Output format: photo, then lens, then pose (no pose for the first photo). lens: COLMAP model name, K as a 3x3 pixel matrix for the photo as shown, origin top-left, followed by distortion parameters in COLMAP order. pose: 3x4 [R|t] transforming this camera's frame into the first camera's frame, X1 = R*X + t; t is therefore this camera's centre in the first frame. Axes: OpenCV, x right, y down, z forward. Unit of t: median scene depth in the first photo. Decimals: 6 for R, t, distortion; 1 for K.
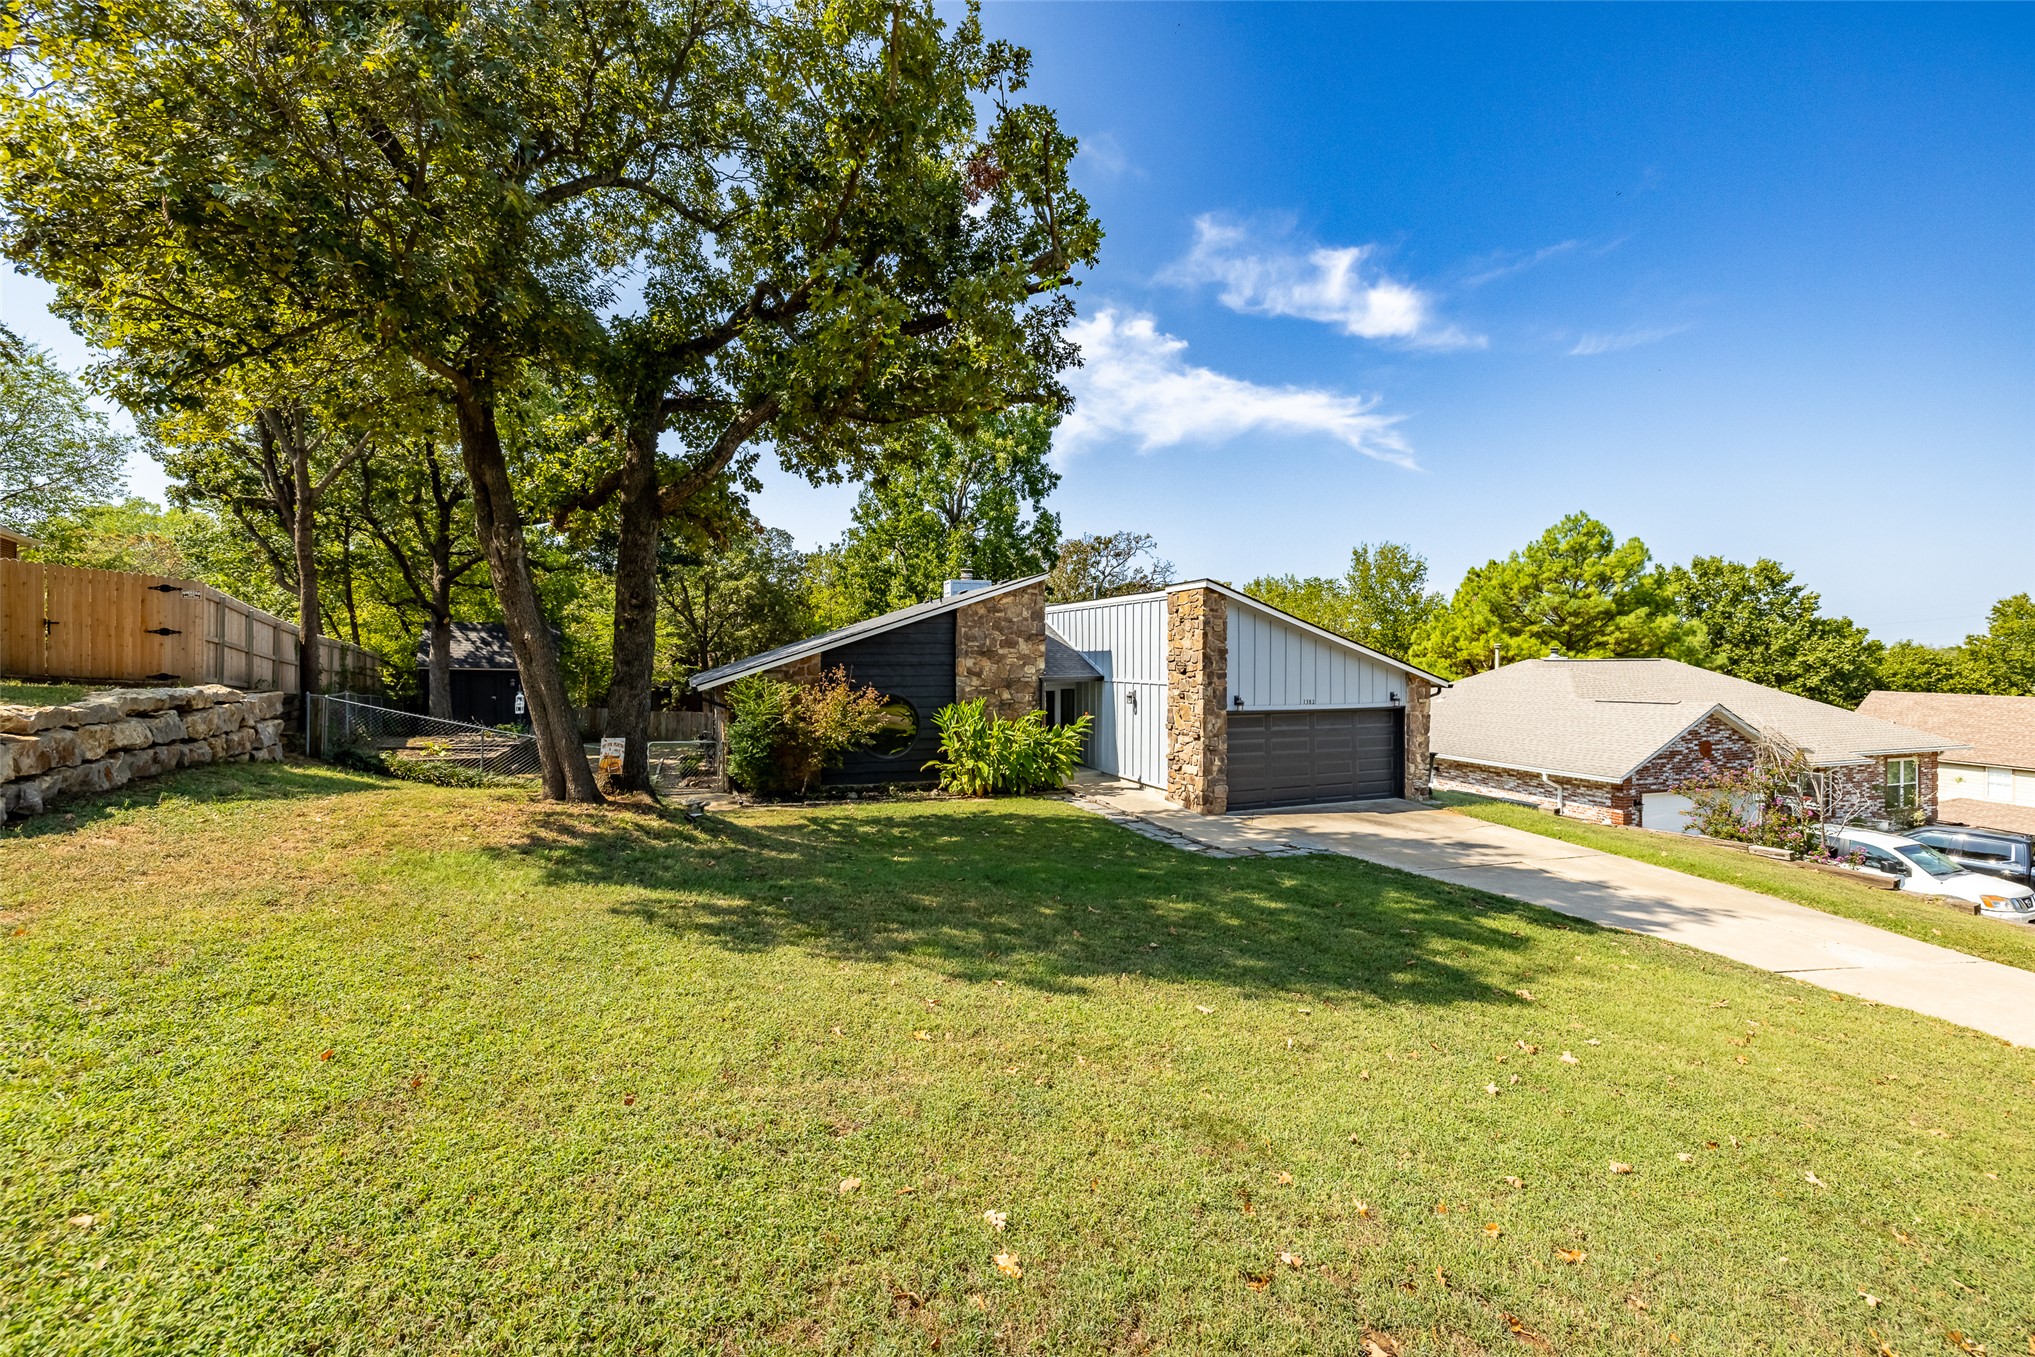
lens RADIAL K [[865.9, 0, 1017.2], [0, 865.9, 667.7], [0, 0, 1]] dist [0.002218, -0.000057]
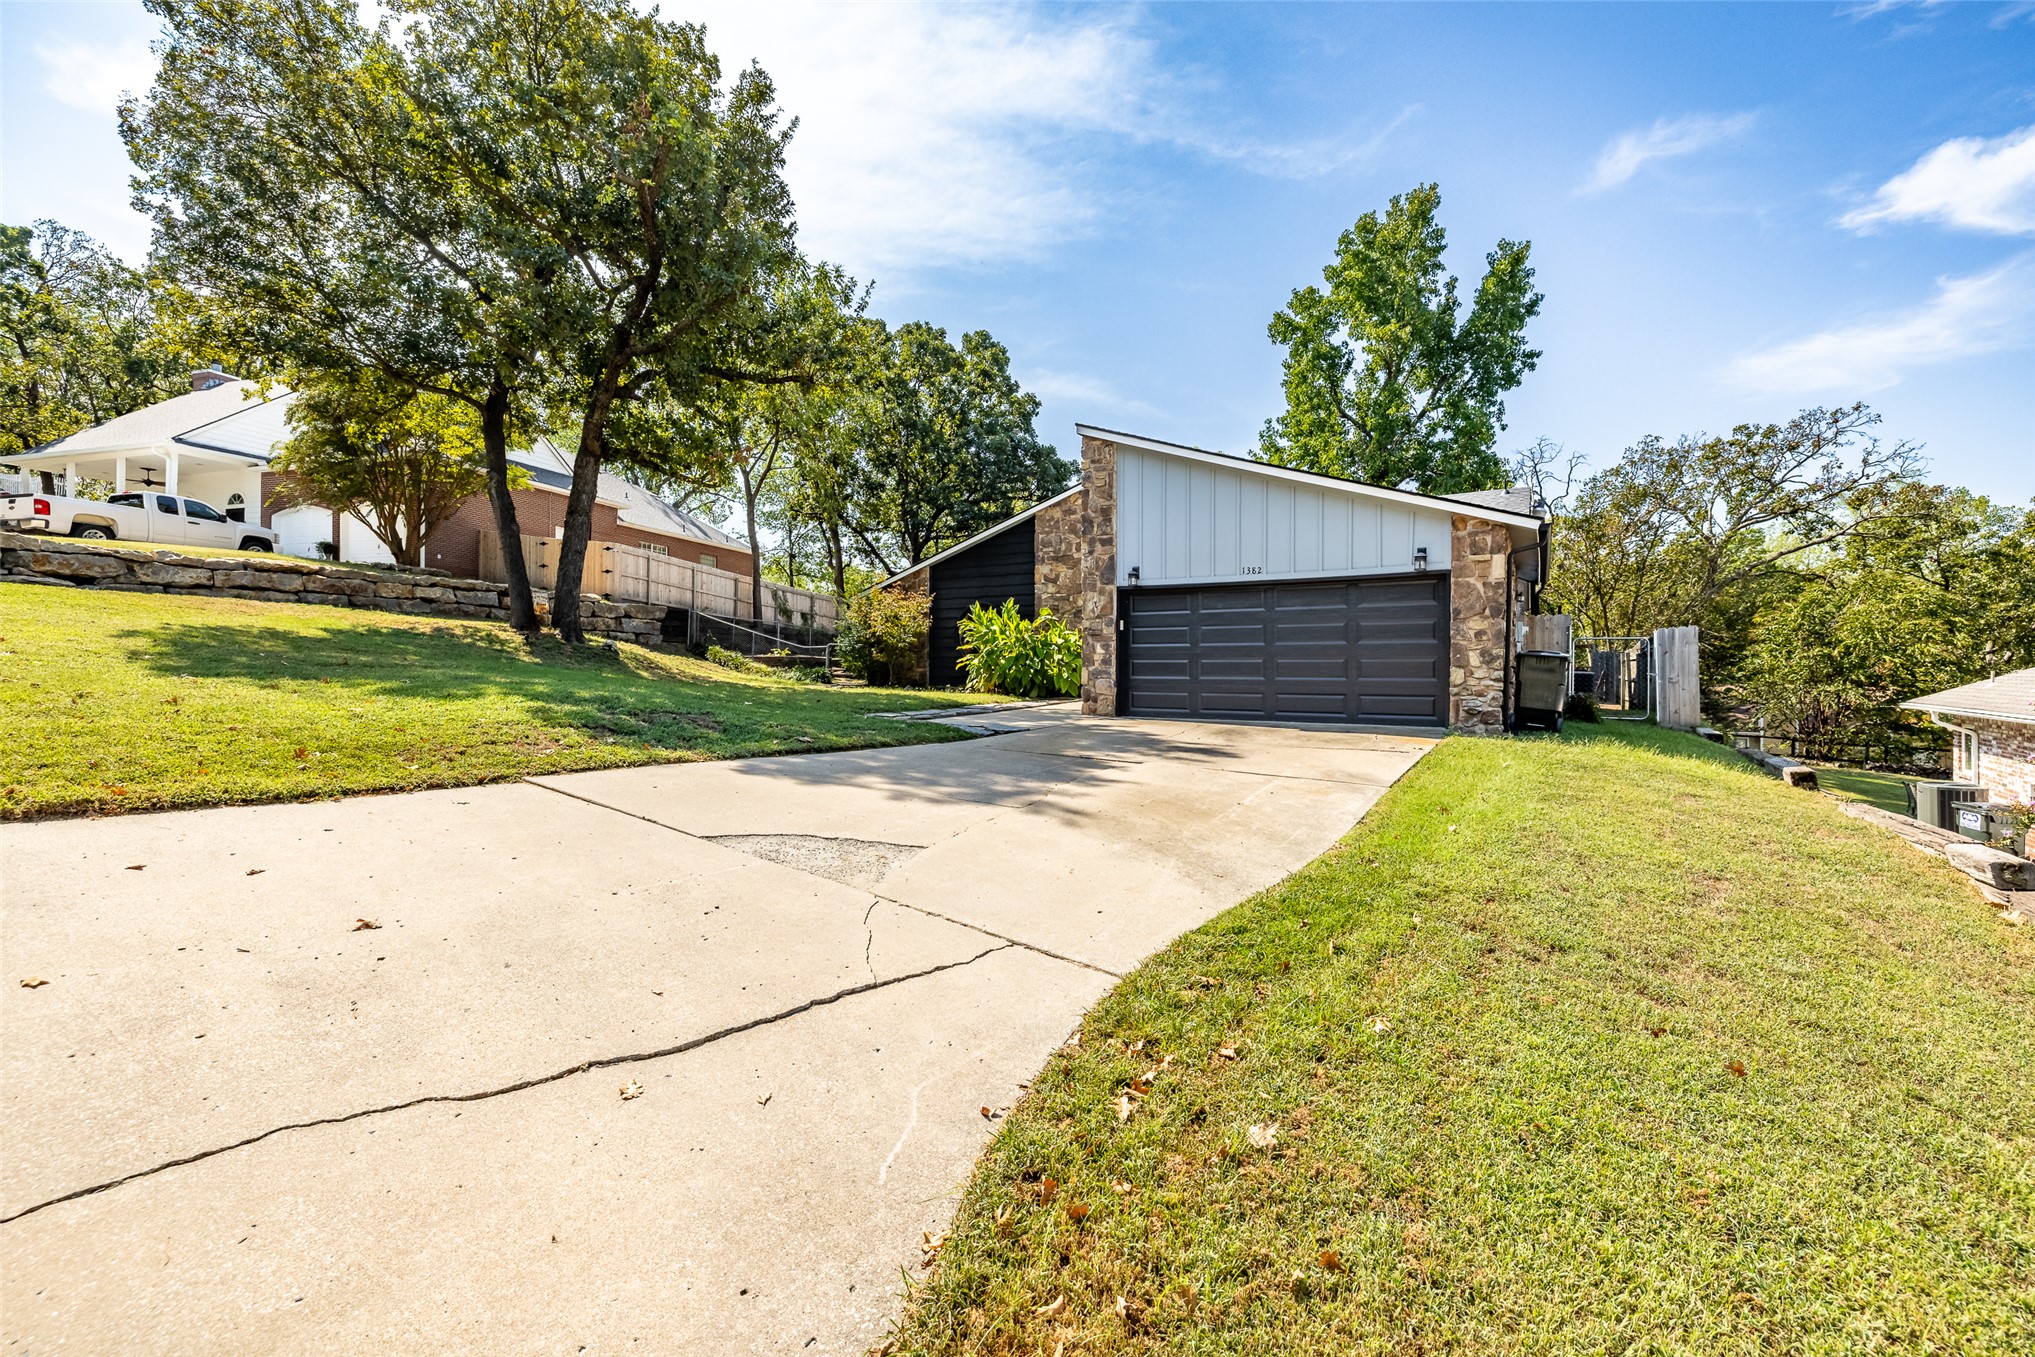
lens RADIAL K [[865.9, 0, 1012.0], [0, 865.9, 673.9], [0, 0, 1]] dist [0.002218, -0.000057]
pose [[0.590550, 0.006920, -0.806971, 0.829753], [-0.016240, 0.999863, -0.003311, 0.135248], [0.806838, 0.015061, 0.590581, 0.457295]]
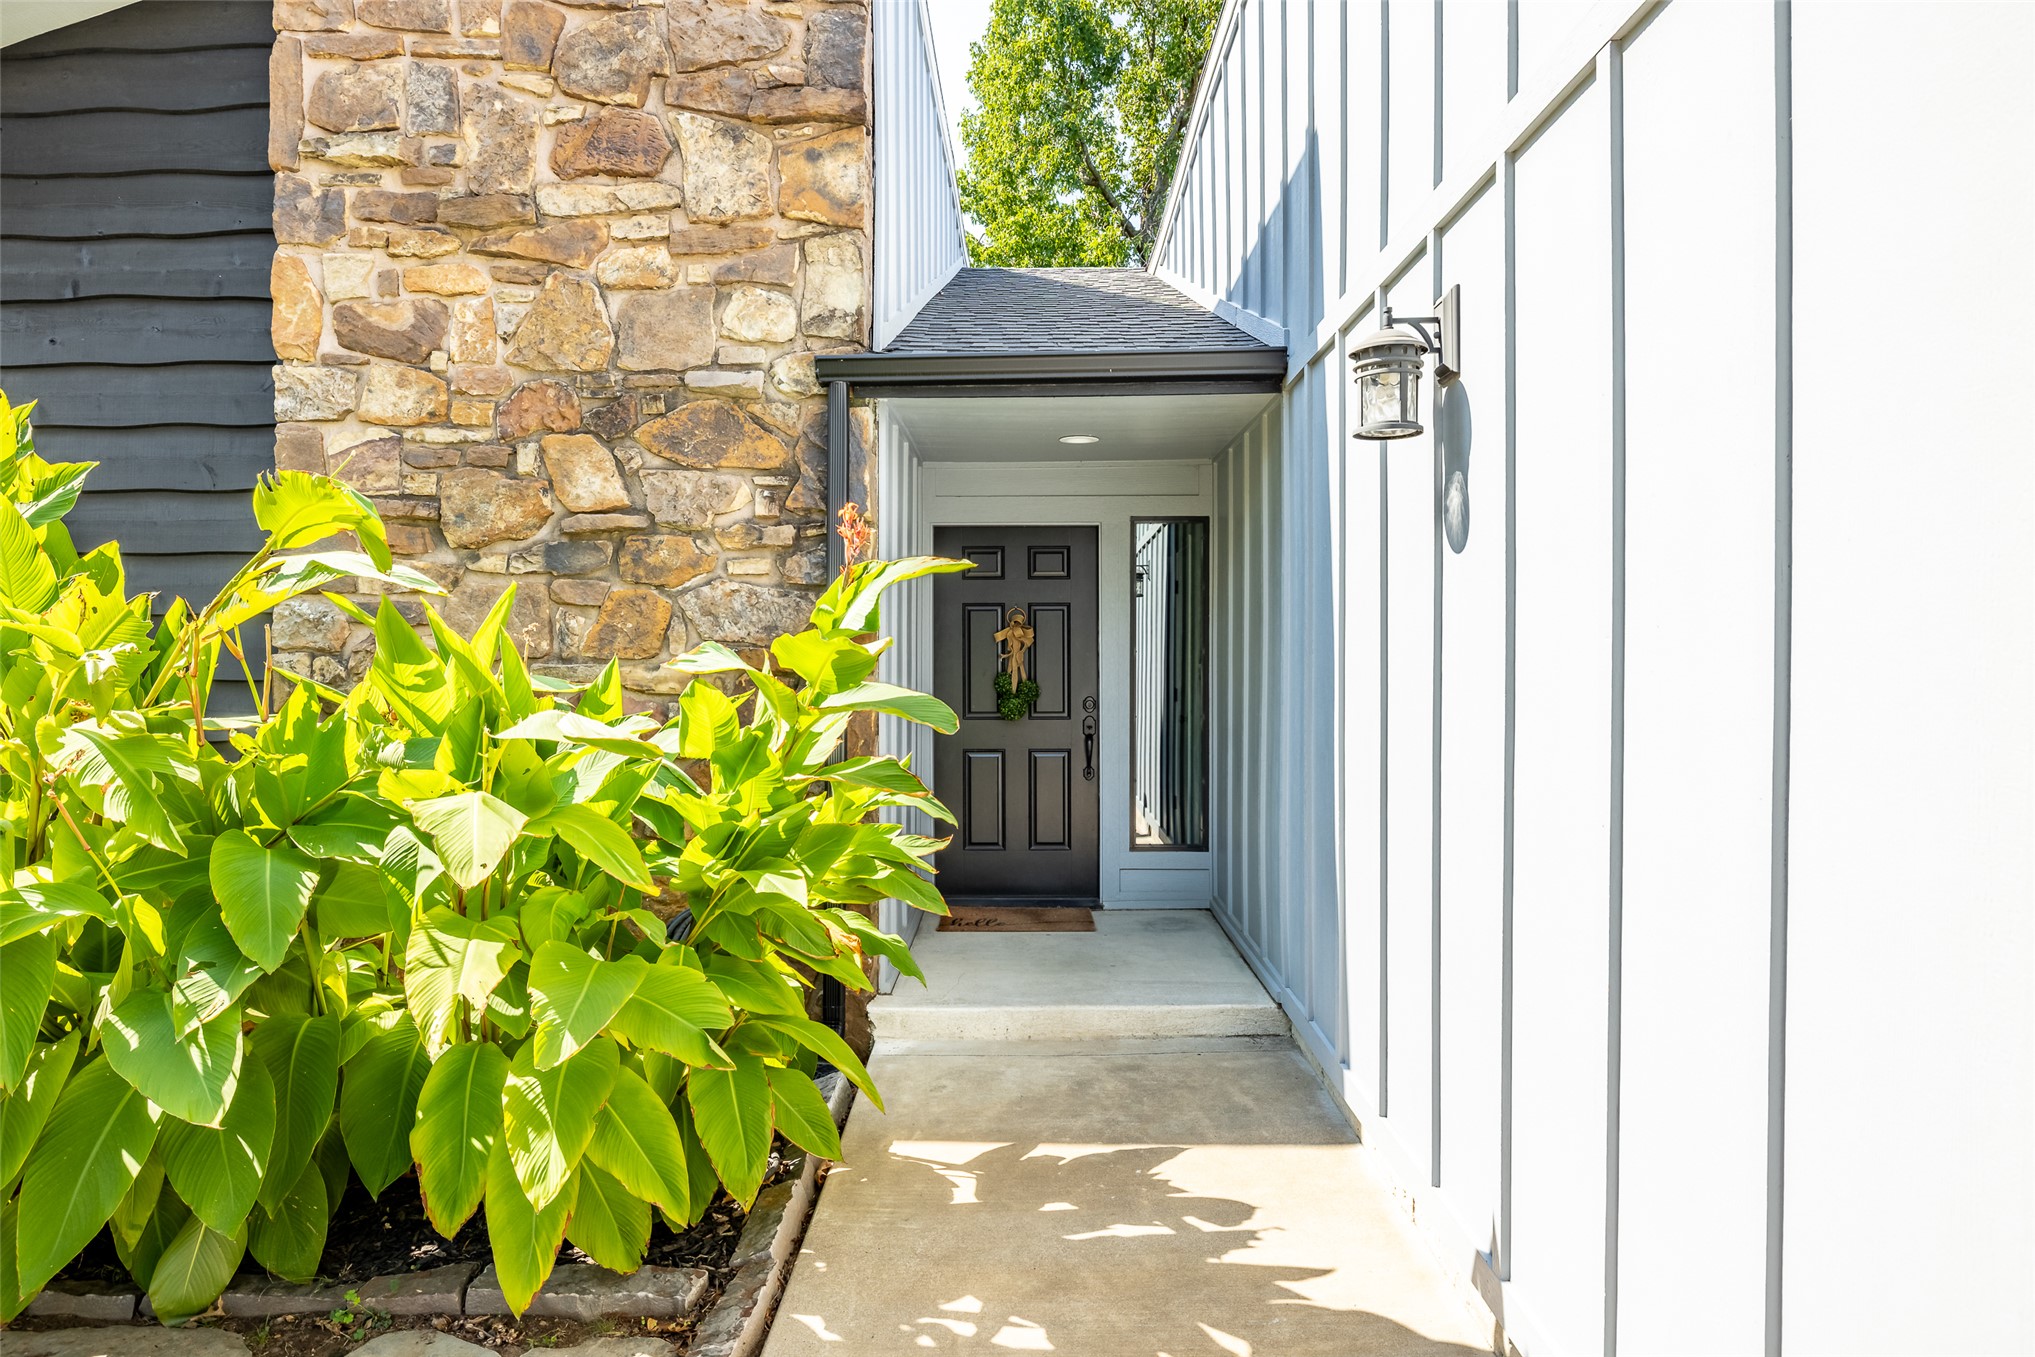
lens RADIAL K [[1098.0, 0, 1021.0], [0, 1098.0, 662.5], [0, 0, 1]] dist [-0.004185, -0.000583]
pose [[0.925072, 0.002952, -0.379780, 0.157984], [-0.004801, 0.999981, -0.003922, 0.076454], [0.379761, 0.005451, 0.925069, 1.001856]]
